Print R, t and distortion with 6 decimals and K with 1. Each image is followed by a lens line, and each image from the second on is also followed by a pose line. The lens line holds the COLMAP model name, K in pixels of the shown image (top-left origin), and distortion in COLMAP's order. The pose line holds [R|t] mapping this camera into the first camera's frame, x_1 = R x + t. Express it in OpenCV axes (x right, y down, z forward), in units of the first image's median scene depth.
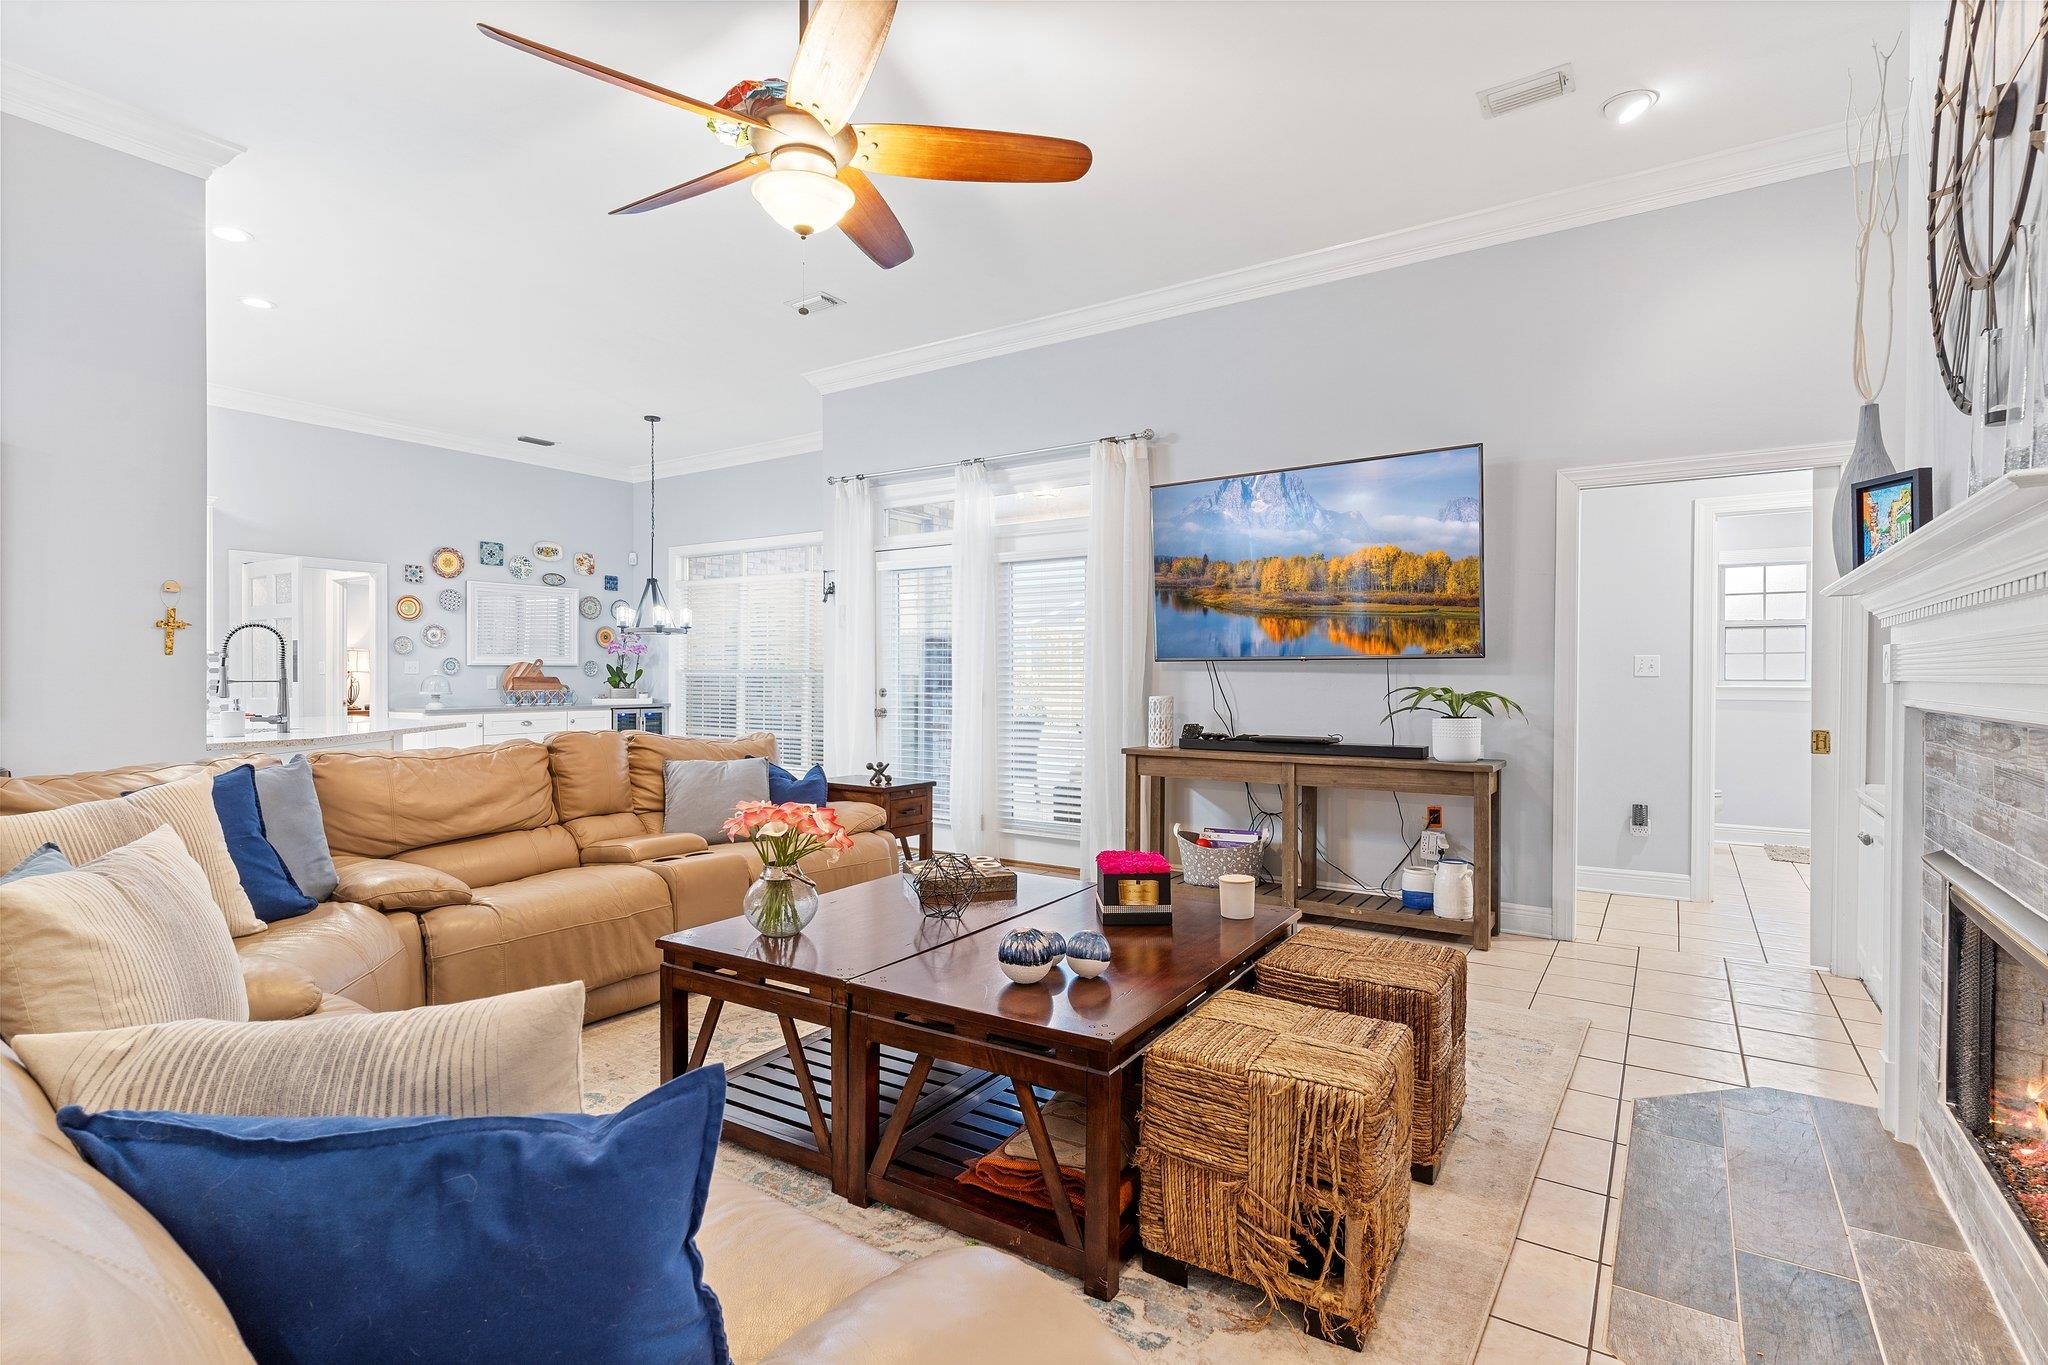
lens RADIAL K [[980.7, 0, 1018.4], [0, 980.7, 683.1], [0, 0, 1]] dist [0.001991, -0.000197]
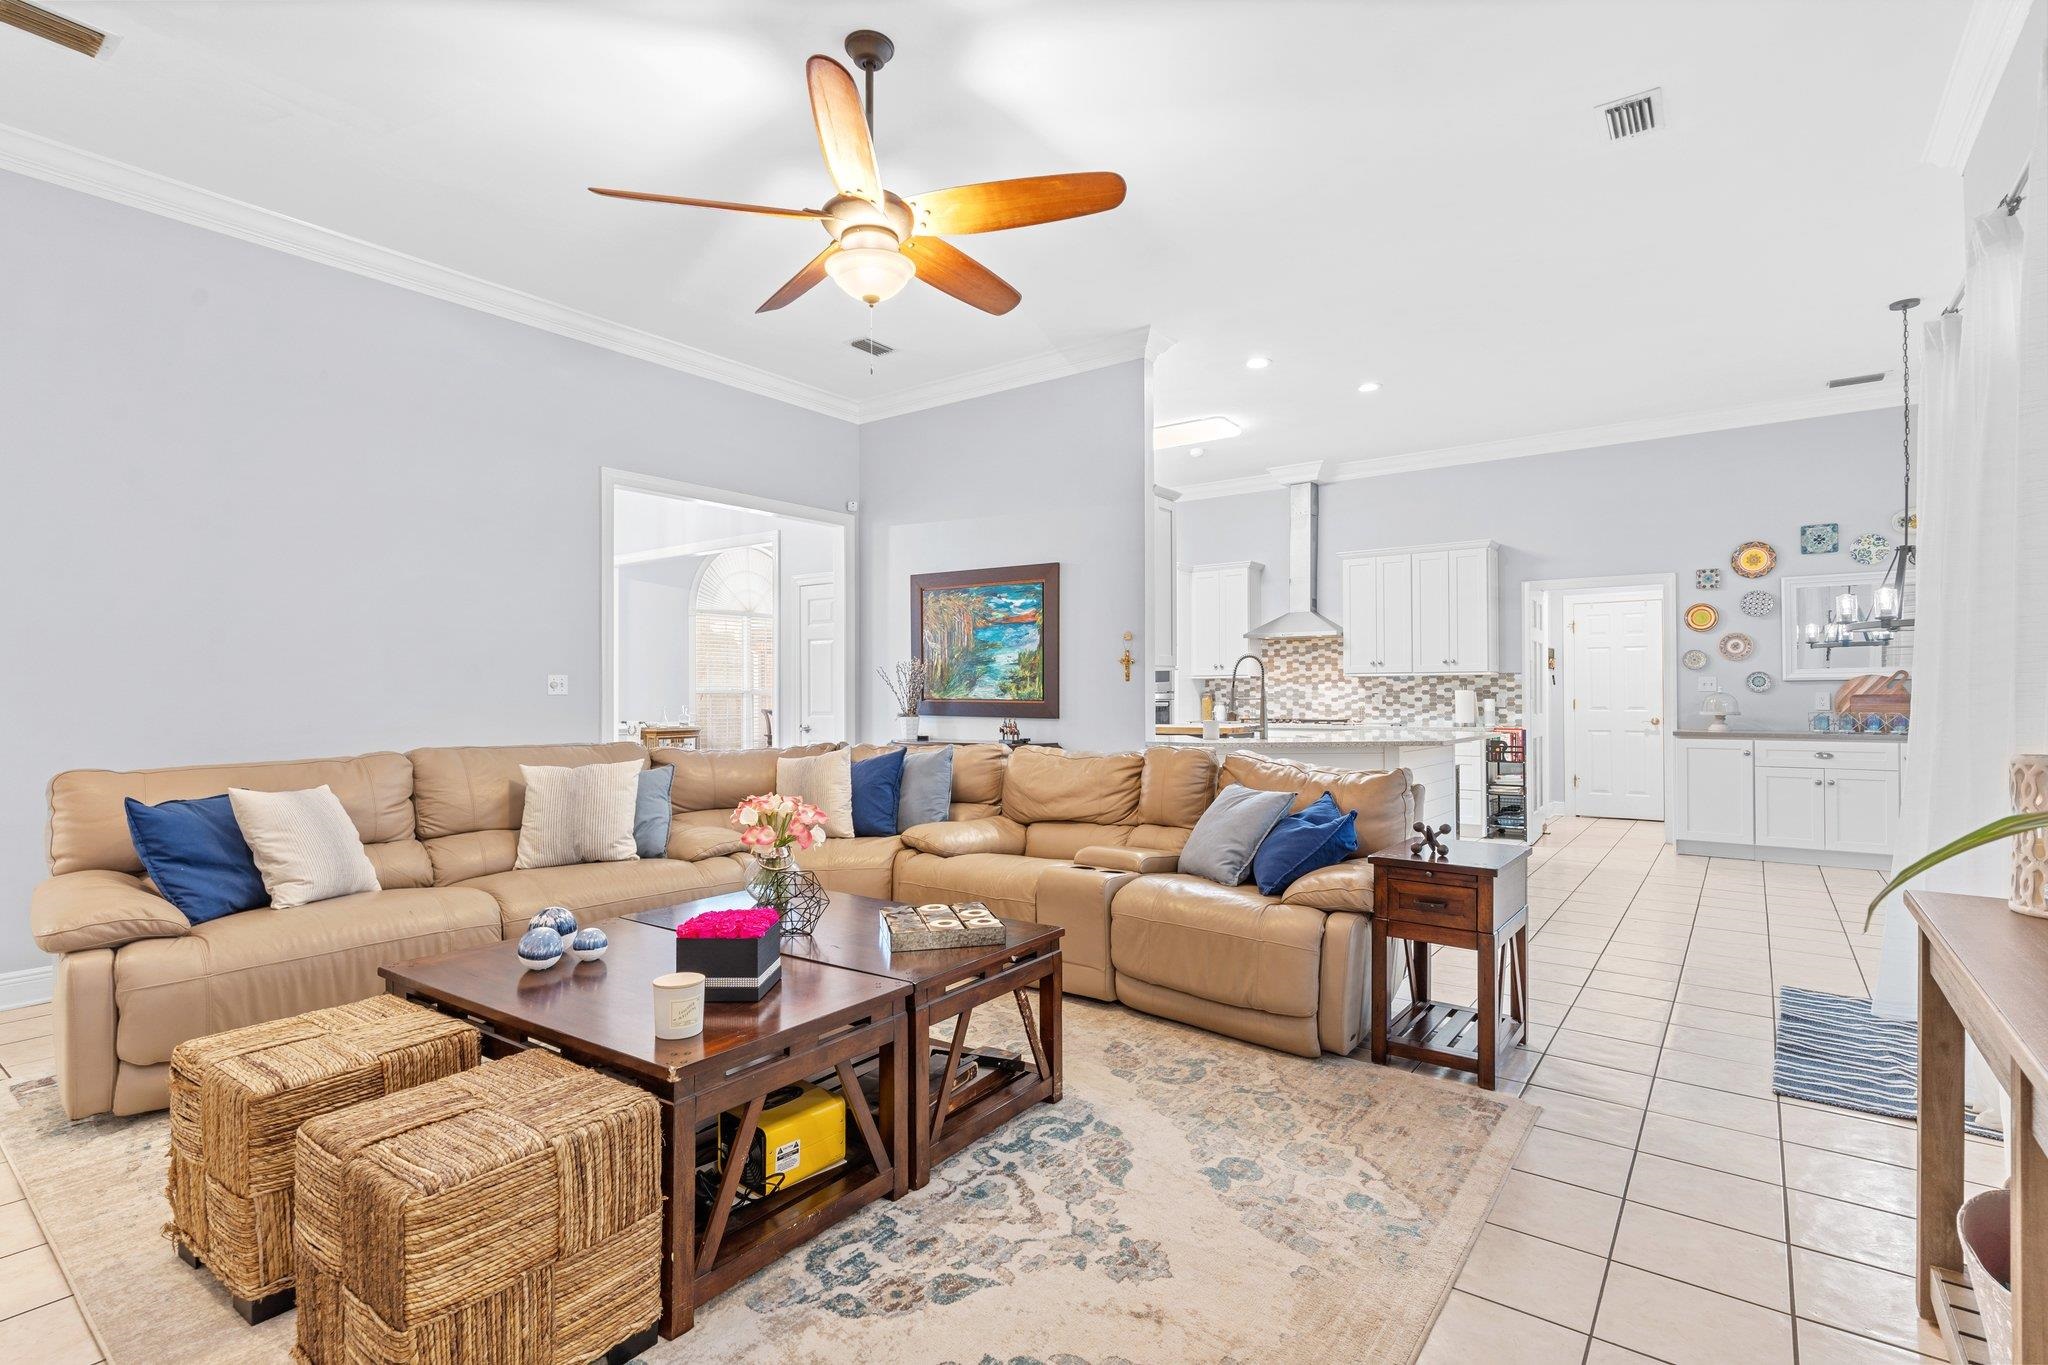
lens RADIAL K [[980.7, 0, 1018.4], [0, 980.7, 683.1], [0, 0, 1]] dist [0.001991, -0.000197]
pose [[-0.048691, -0.012125, -0.998740, 0.295969], [-0.004769, 0.999918, -0.011906, -0.003245], [0.998802, 0.004183, -0.048745, 0.408723]]
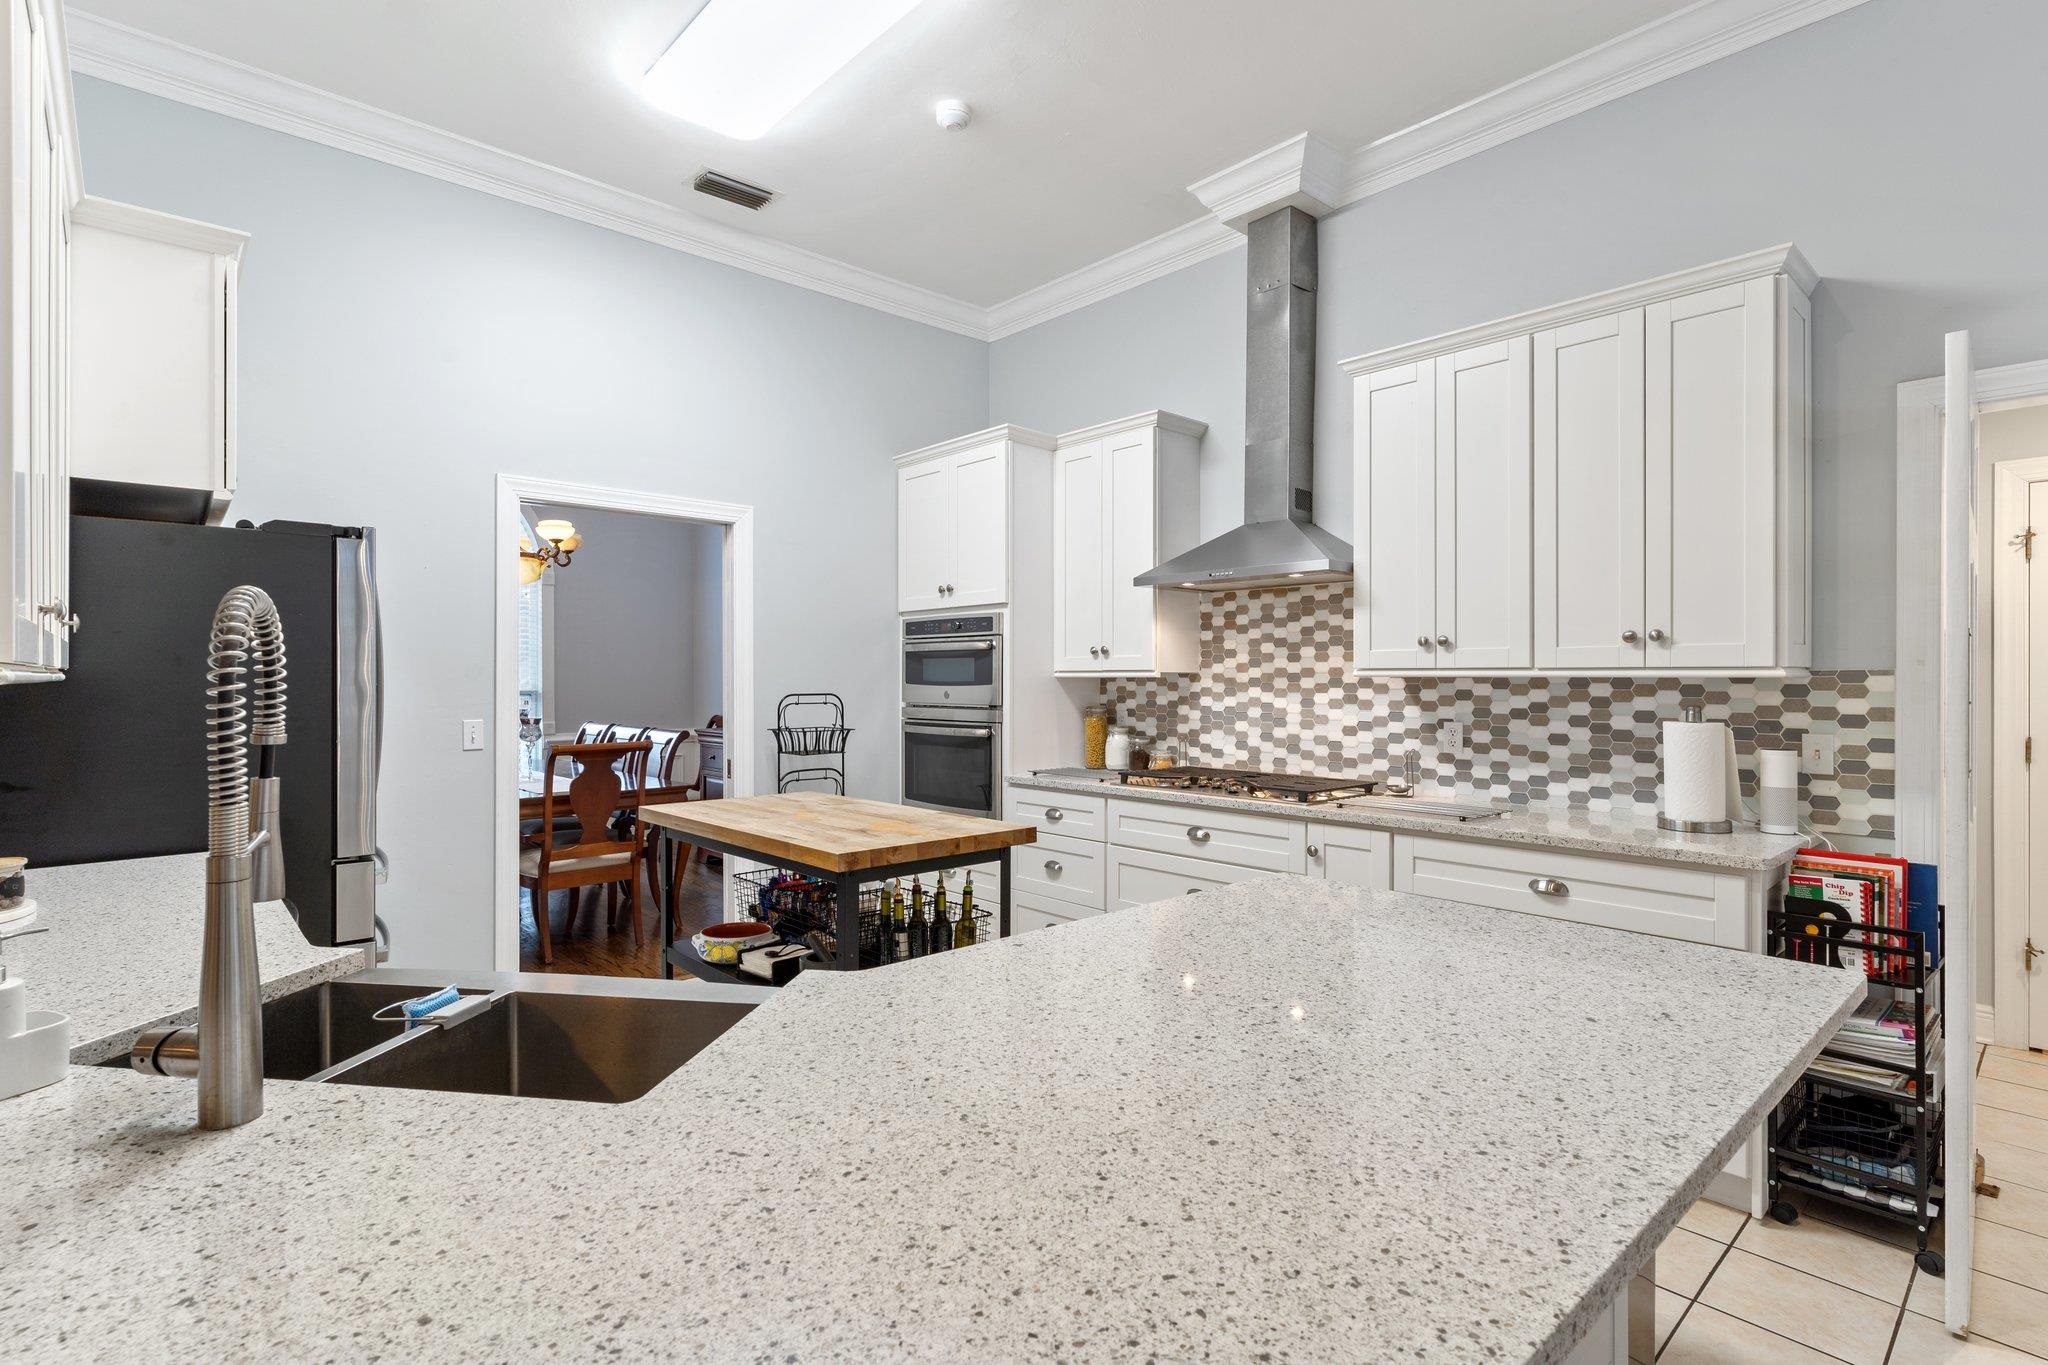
lens RADIAL K [[980.7, 0, 1018.4], [0, 980.7, 683.1], [0, 0, 1]] dist [0.001991, -0.000197]
pose [[-0.242602, 0.006886, -0.970102, -0.323305], [-0.006232, 0.999943, 0.008656, -0.024116], [0.970106, 0.008146, -0.242545, 0.663007]]
